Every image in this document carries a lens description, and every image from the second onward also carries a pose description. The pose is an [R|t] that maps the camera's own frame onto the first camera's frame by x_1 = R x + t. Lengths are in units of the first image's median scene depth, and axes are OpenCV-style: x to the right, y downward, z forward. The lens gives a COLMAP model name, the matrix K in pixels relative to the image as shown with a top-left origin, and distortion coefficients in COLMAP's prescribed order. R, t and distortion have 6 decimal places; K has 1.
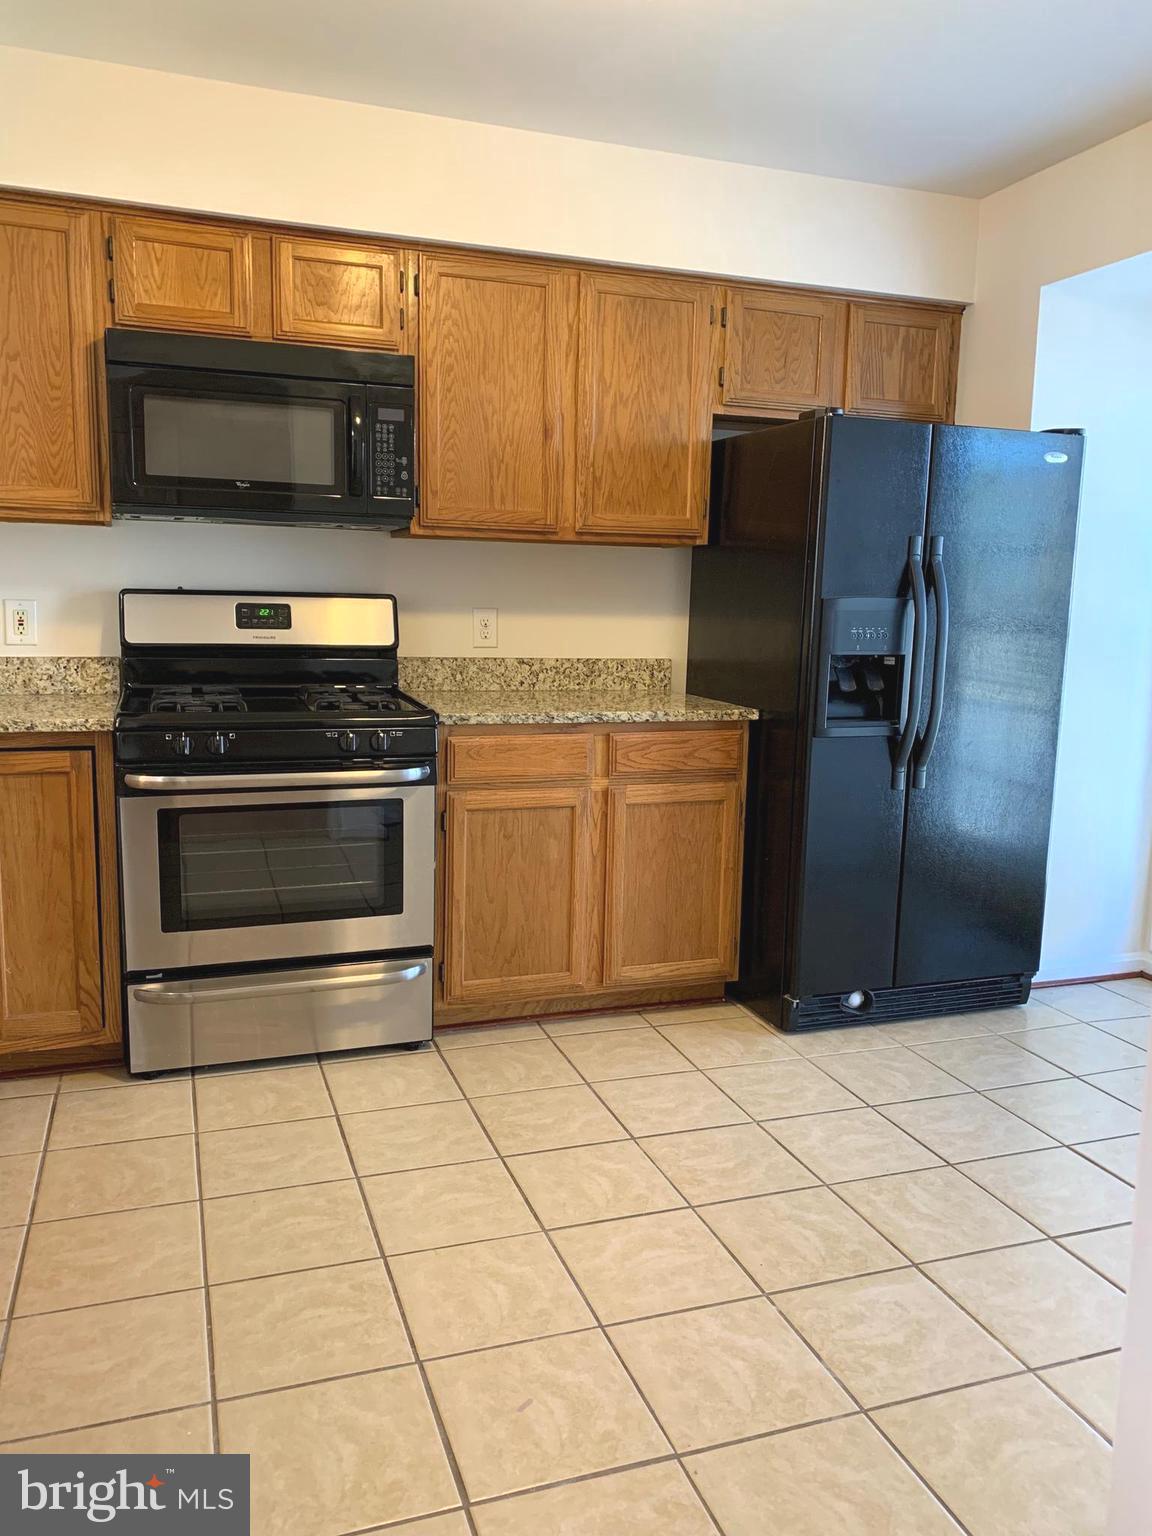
lens RADIAL K [[1165.6, 0, 581.4], [0, 1165.6, 769.4], [0, 0, 1]] dist [0.019399, -0.008310]
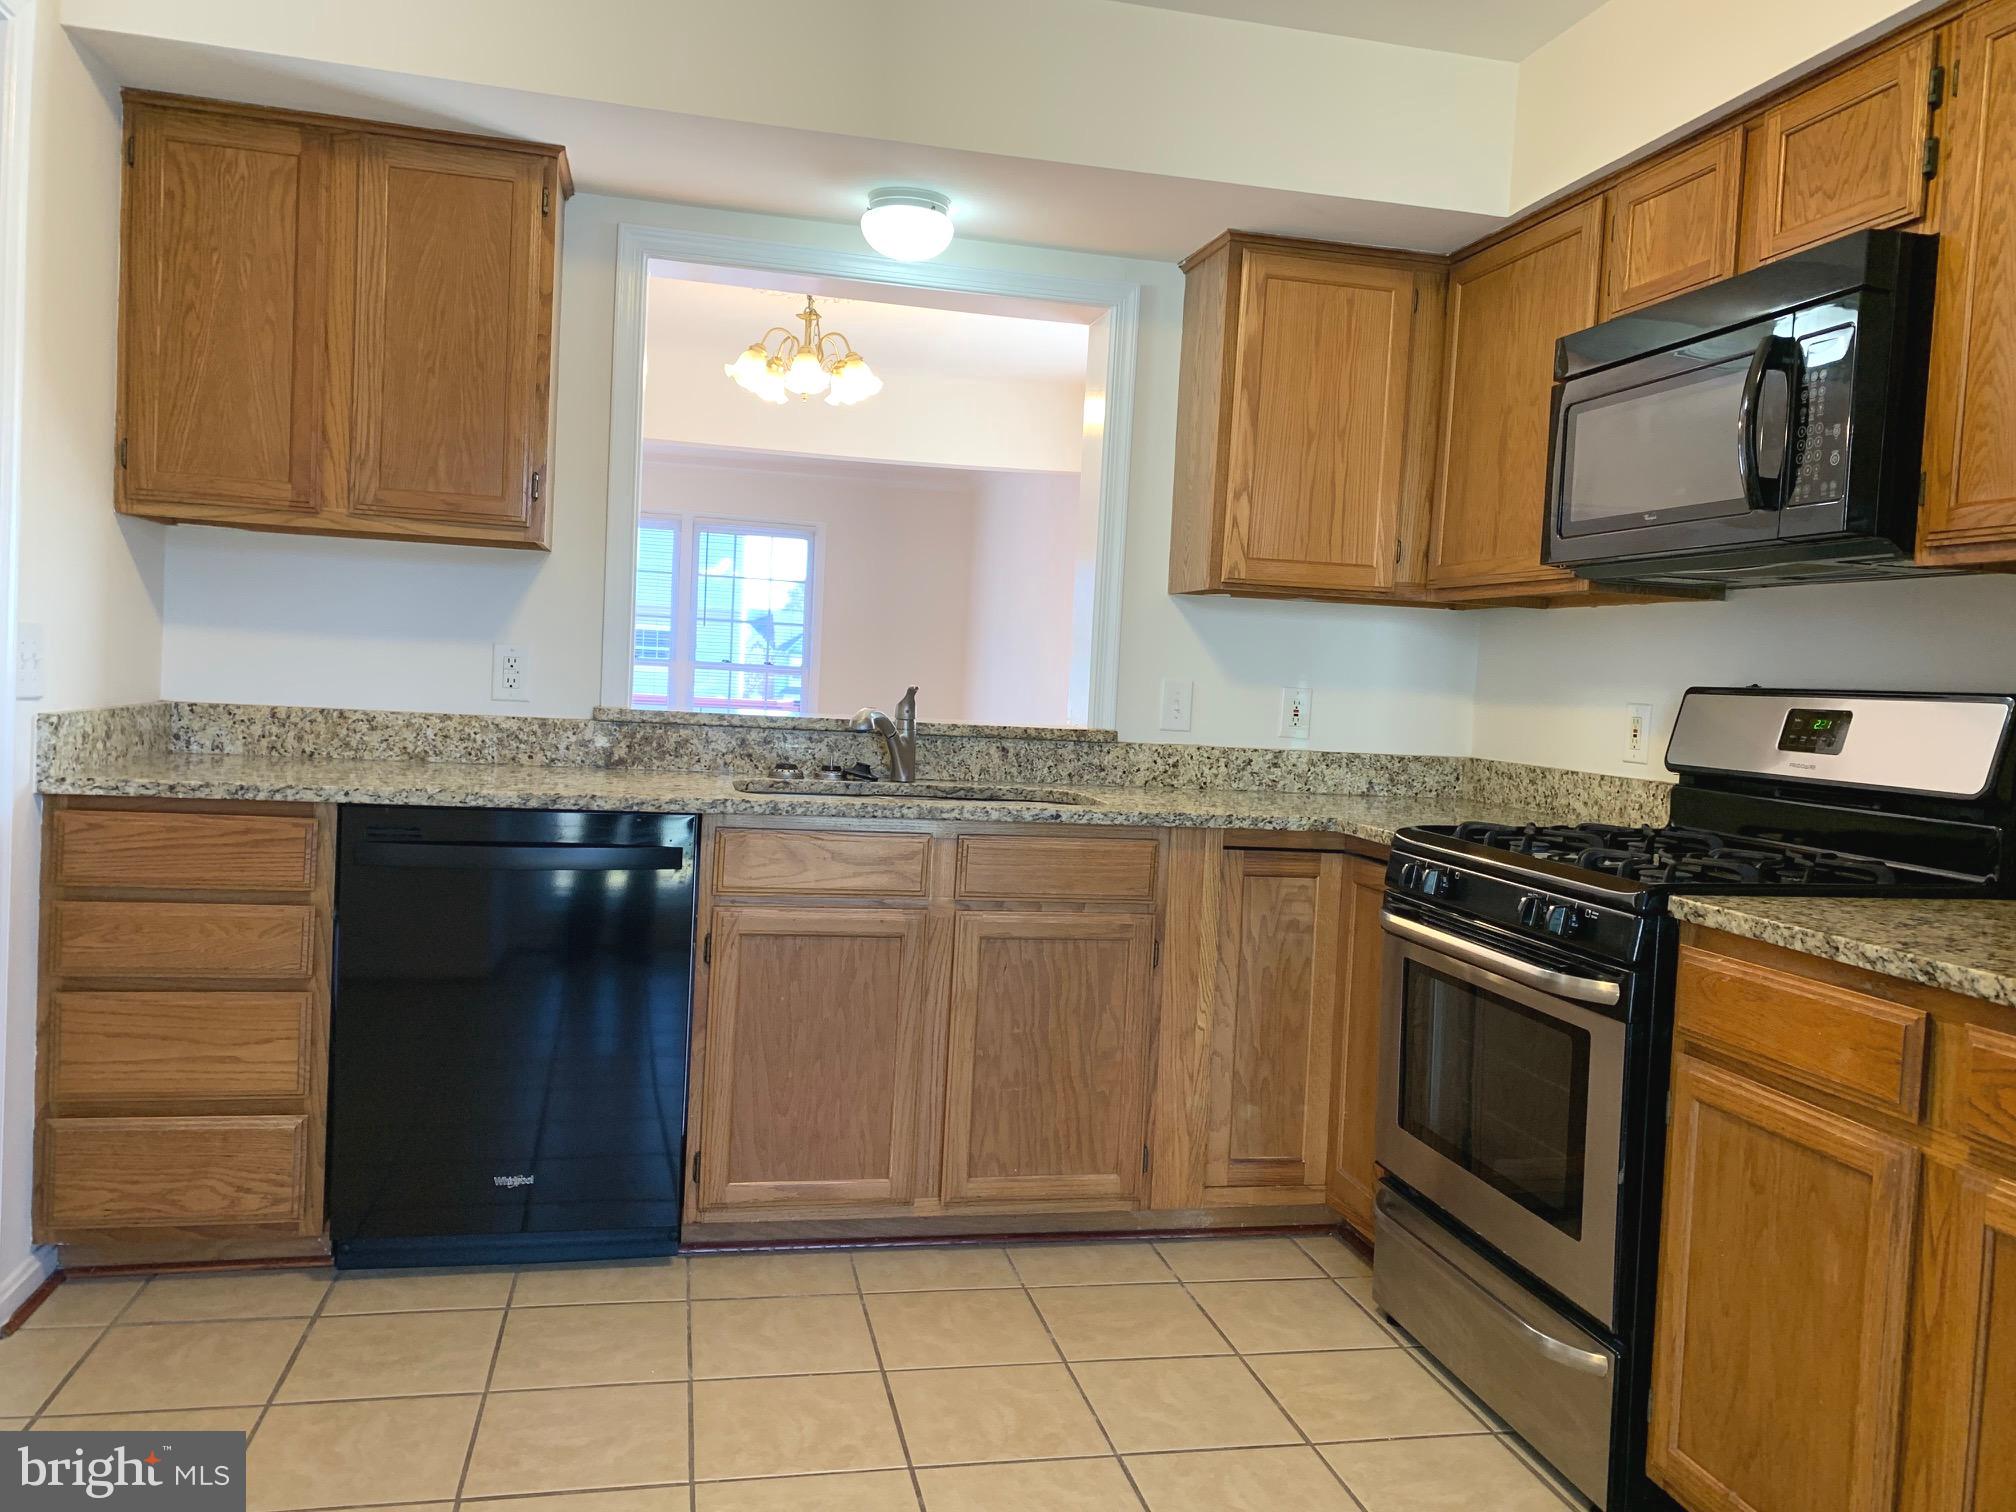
lens RADIAL K [[1529.9, 0, 1017.2], [0, 1529.9, 752.8], [0, 0, 1]] dist [0.019399, -0.008310]
pose [[-0.115351, 0.021859, -0.993084, 0.587705], [-0.204431, 0.977834, 0.045269, -0.080319], [0.972061, 0.208239, -0.108326, 0.760113]]
